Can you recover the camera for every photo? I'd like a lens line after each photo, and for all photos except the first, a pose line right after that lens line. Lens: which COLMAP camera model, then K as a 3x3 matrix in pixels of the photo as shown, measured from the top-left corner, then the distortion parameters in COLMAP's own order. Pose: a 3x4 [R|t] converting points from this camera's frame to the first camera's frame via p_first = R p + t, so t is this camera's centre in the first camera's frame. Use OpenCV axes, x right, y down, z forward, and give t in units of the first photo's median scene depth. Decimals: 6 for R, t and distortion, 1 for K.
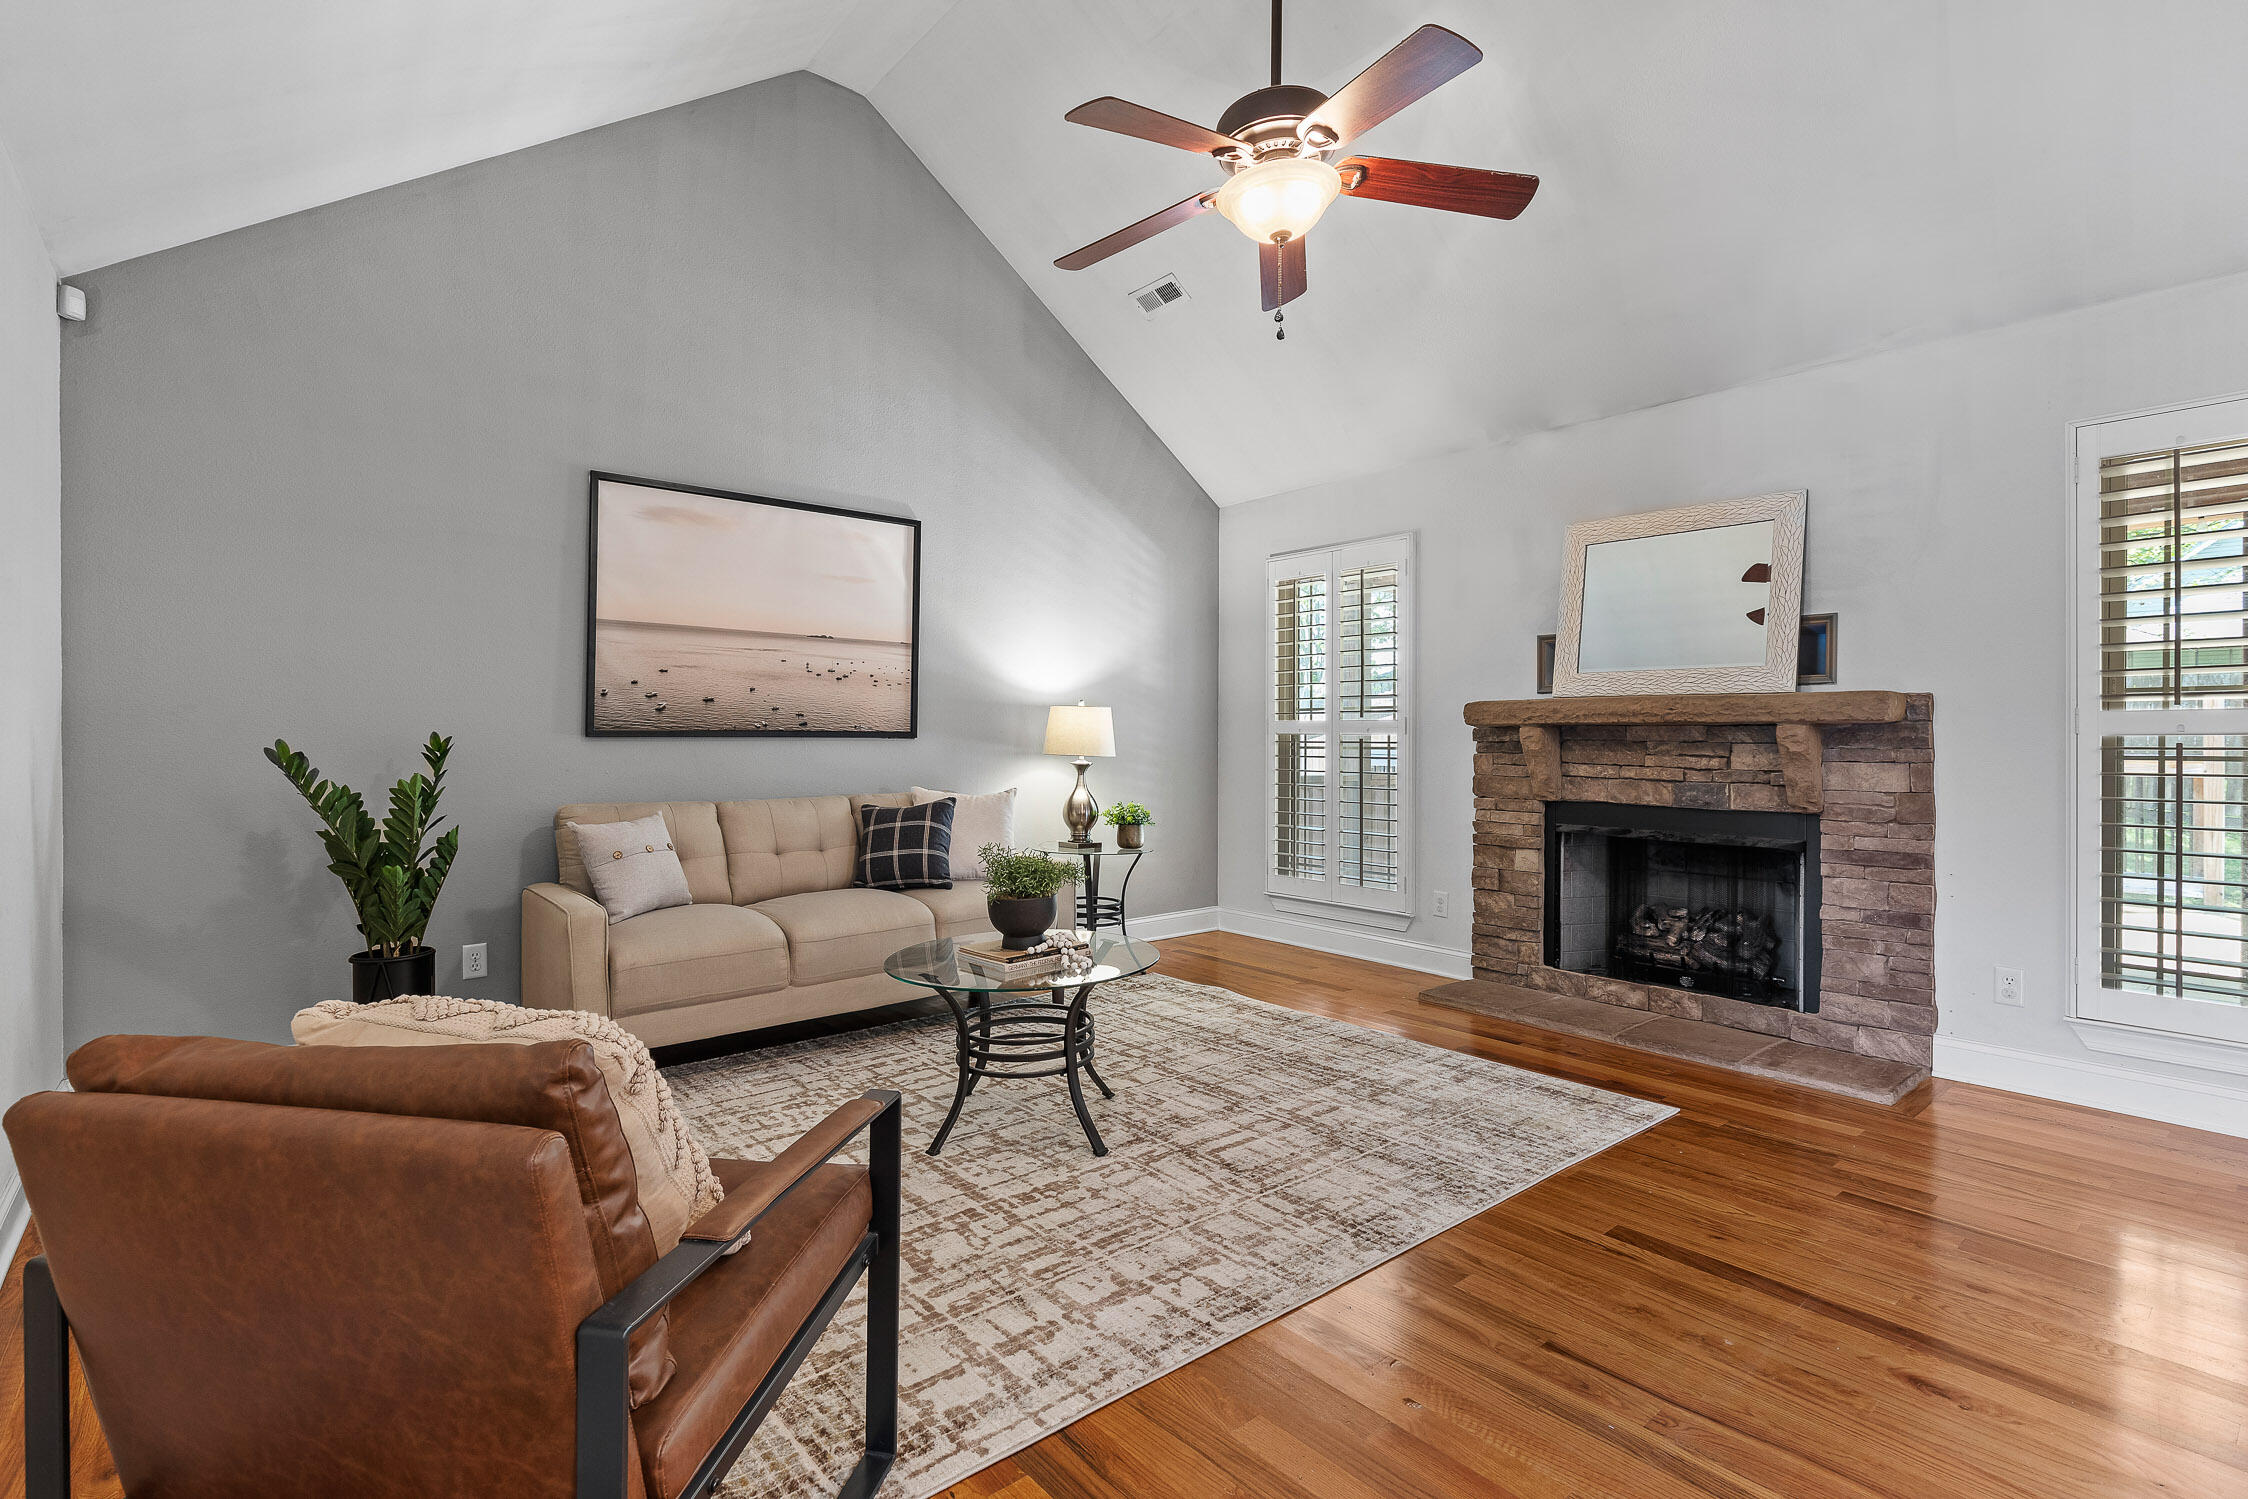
lens RADIAL K [[1040.4, 0, 1114.4], [0, 1040.4, 742.9], [0, 0, 1]] dist [0.007515, -0.000226]
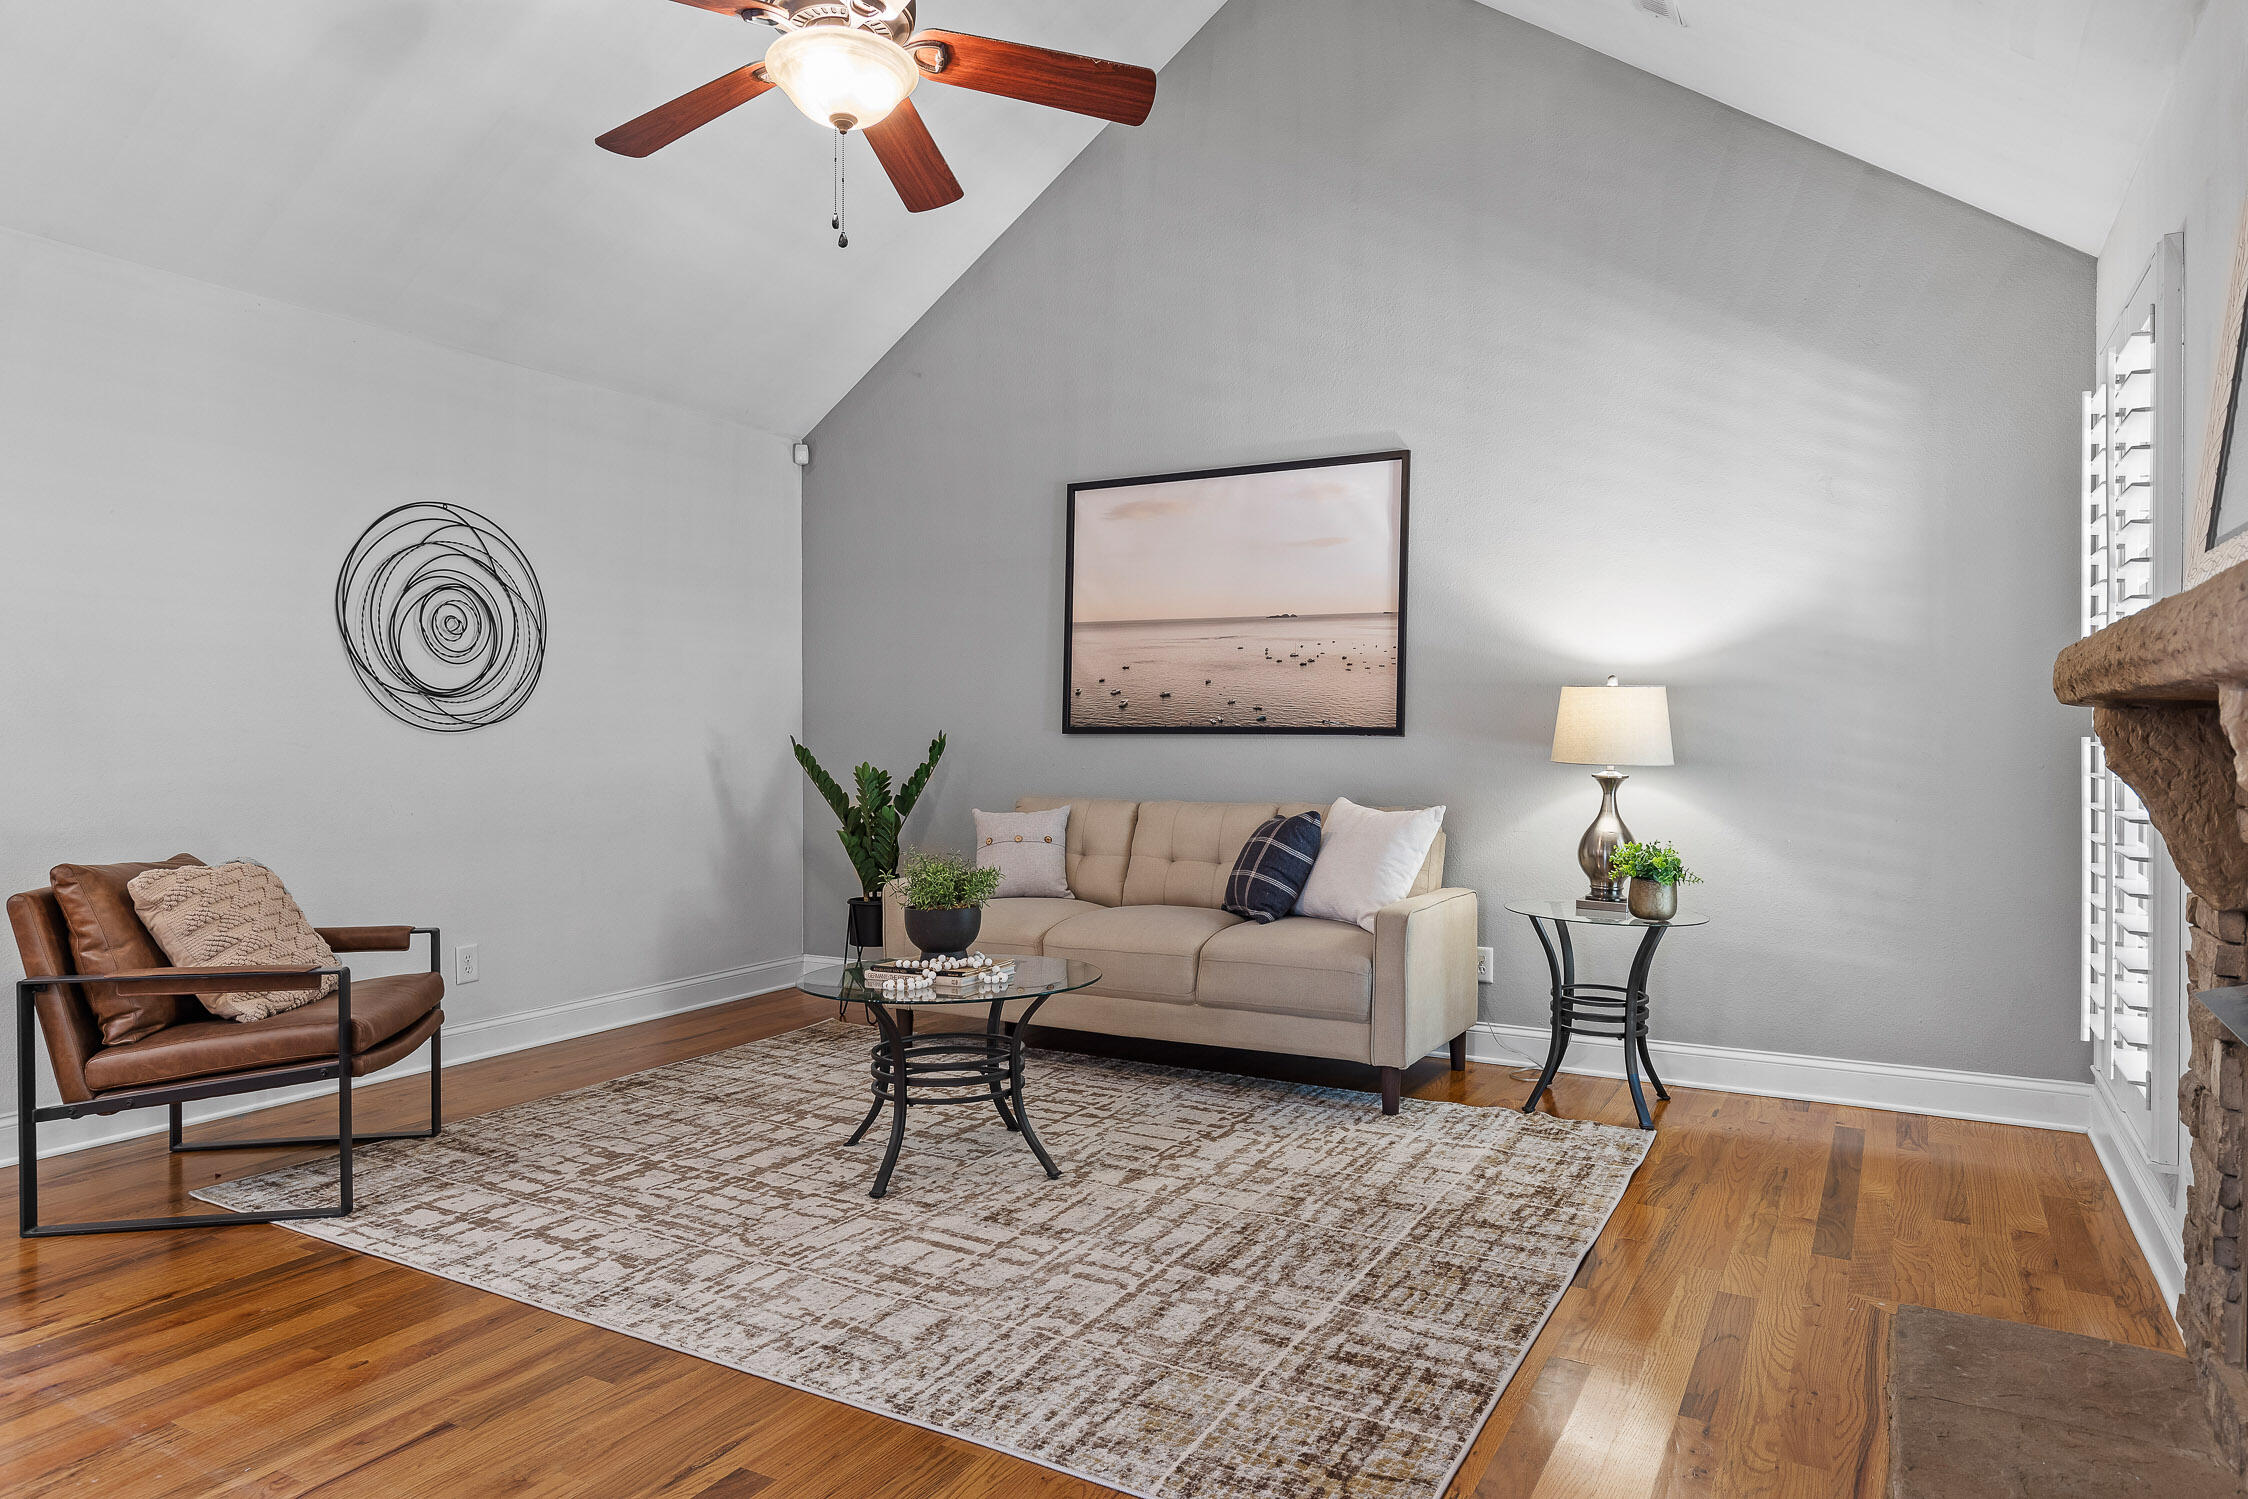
lens RADIAL K [[1376.5, 0, 1124.0], [0, 1376.5, 749.5], [0, 0, 1]] dist [0.003583, 0.003057]
pose [[0.362754, 0.011355, -0.931816, 0.826614], [-0.005931, 0.999934, 0.009876, -0.003944], [0.931866, 0.001944, 0.362797, 0.539229]]
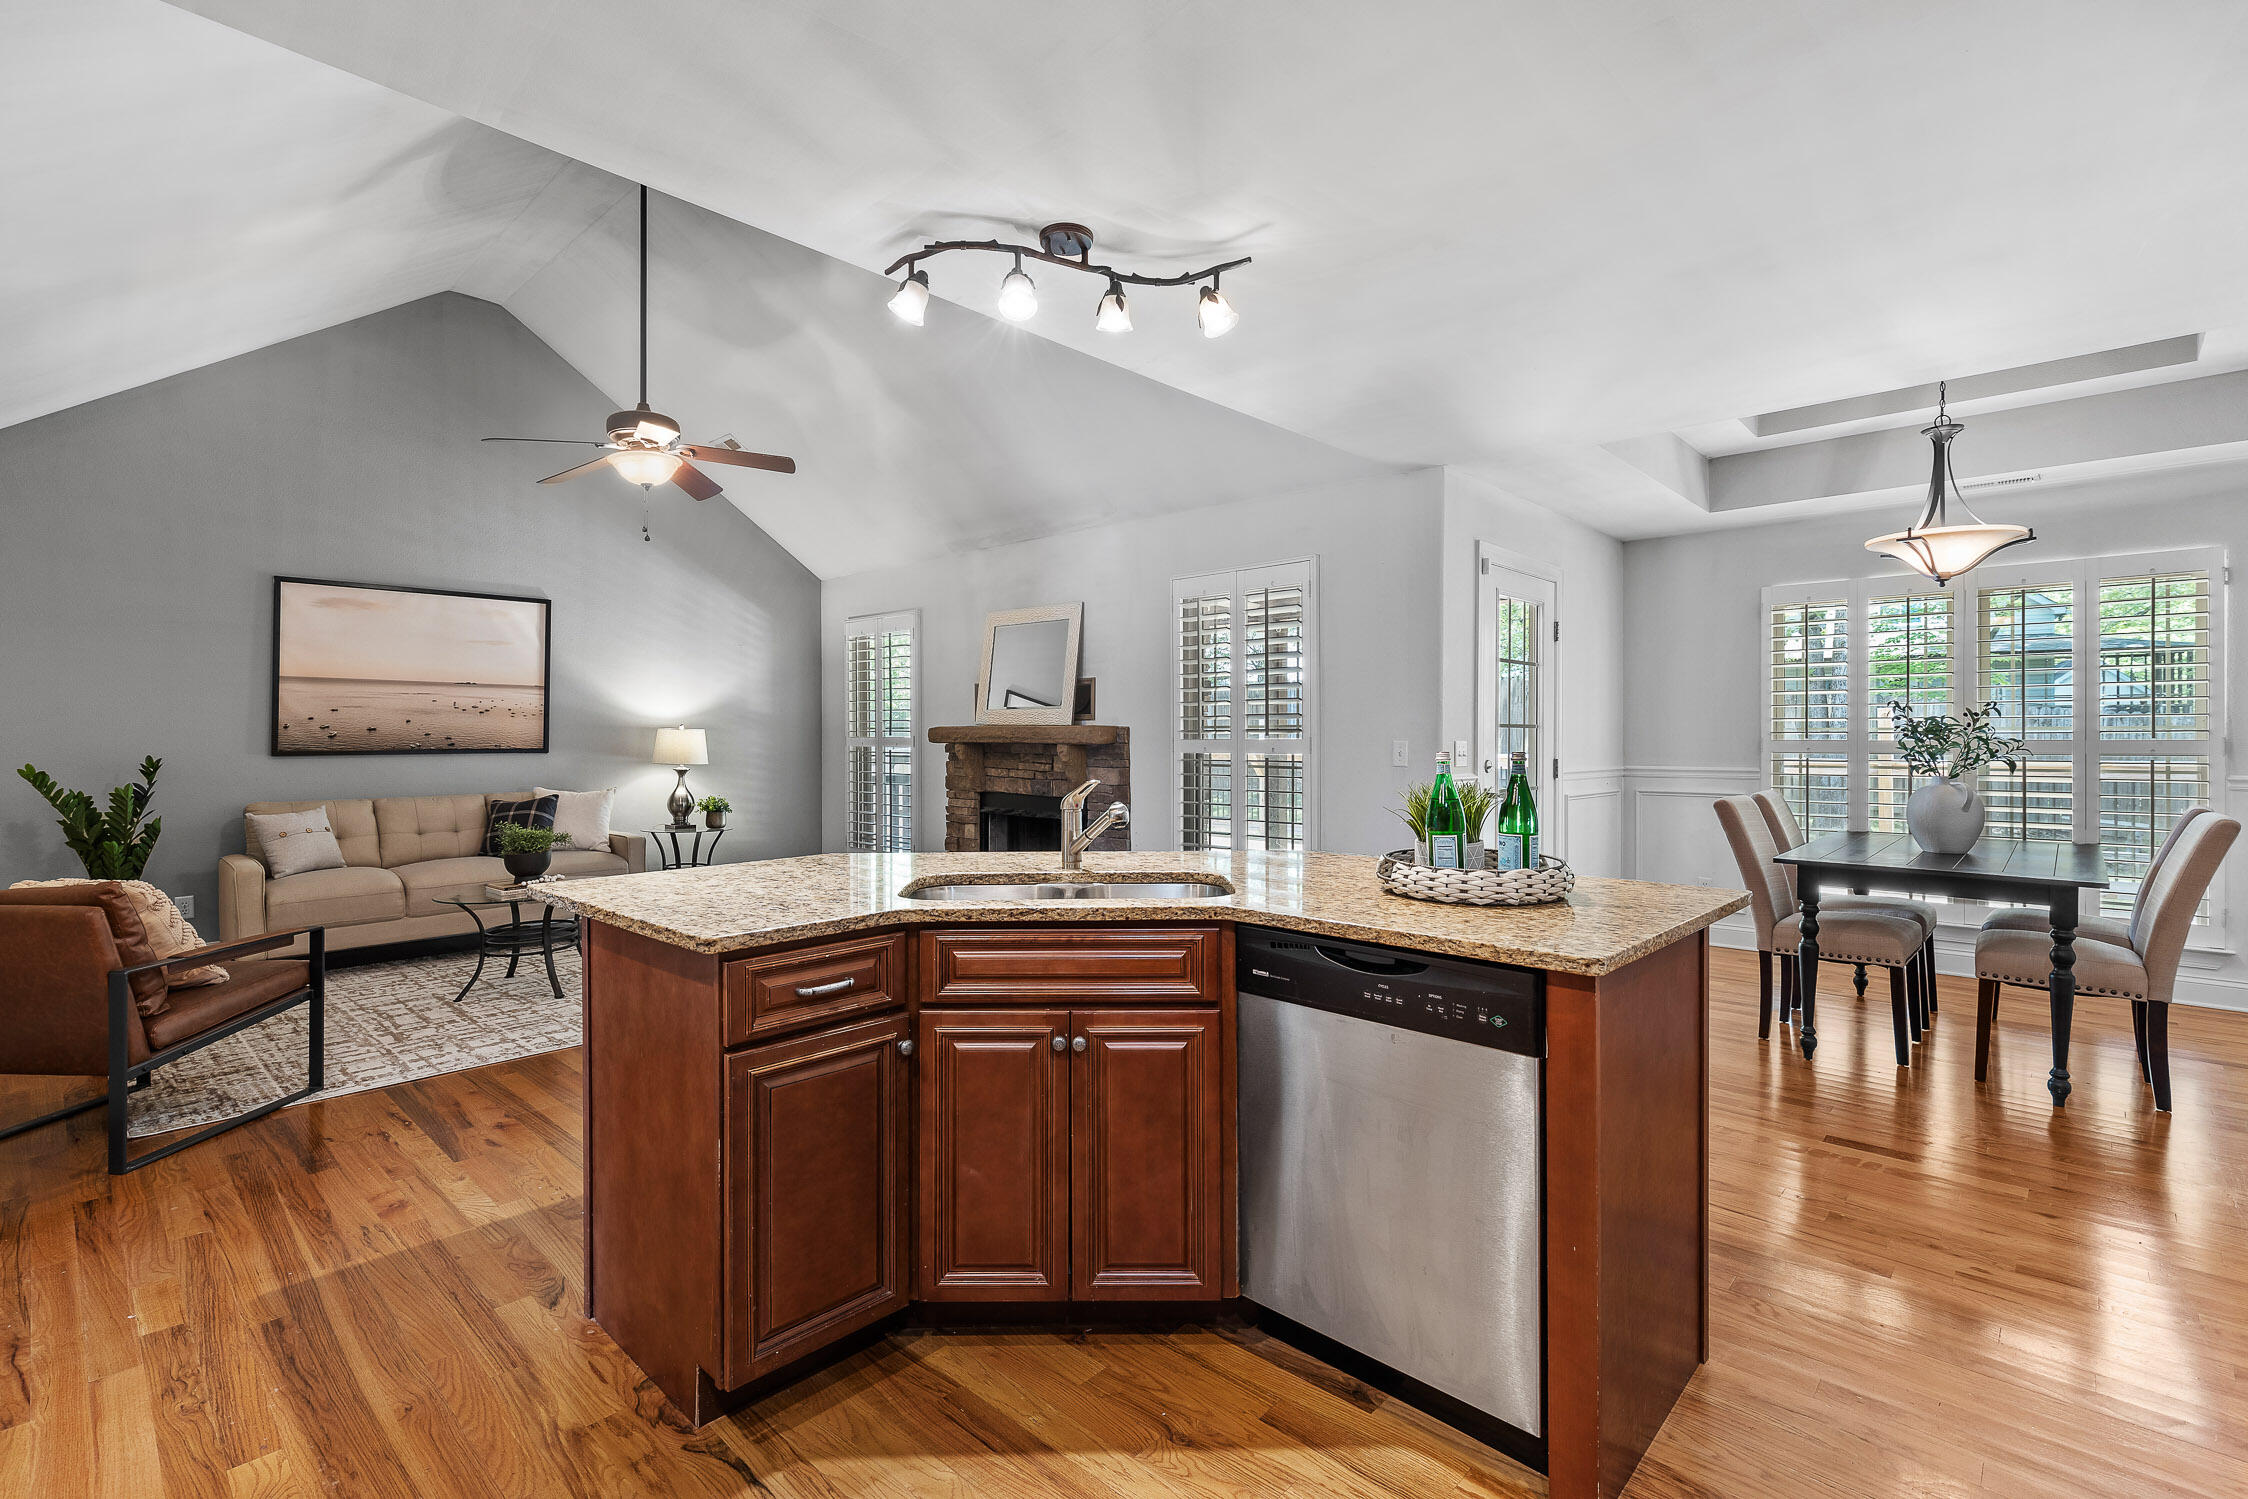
lens RADIAL K [[1001.0, 0, 1122.7], [0, 1001.0, 740.9], [0, 0, 1]] dist [0.000299, 0.000093]
pose [[0.991498, -0.004468, 0.130047, 0.498329], [0.004074, 0.999986, 0.003293, -0.026996], [-0.130060, -0.002735, 0.991502, -0.555623]]
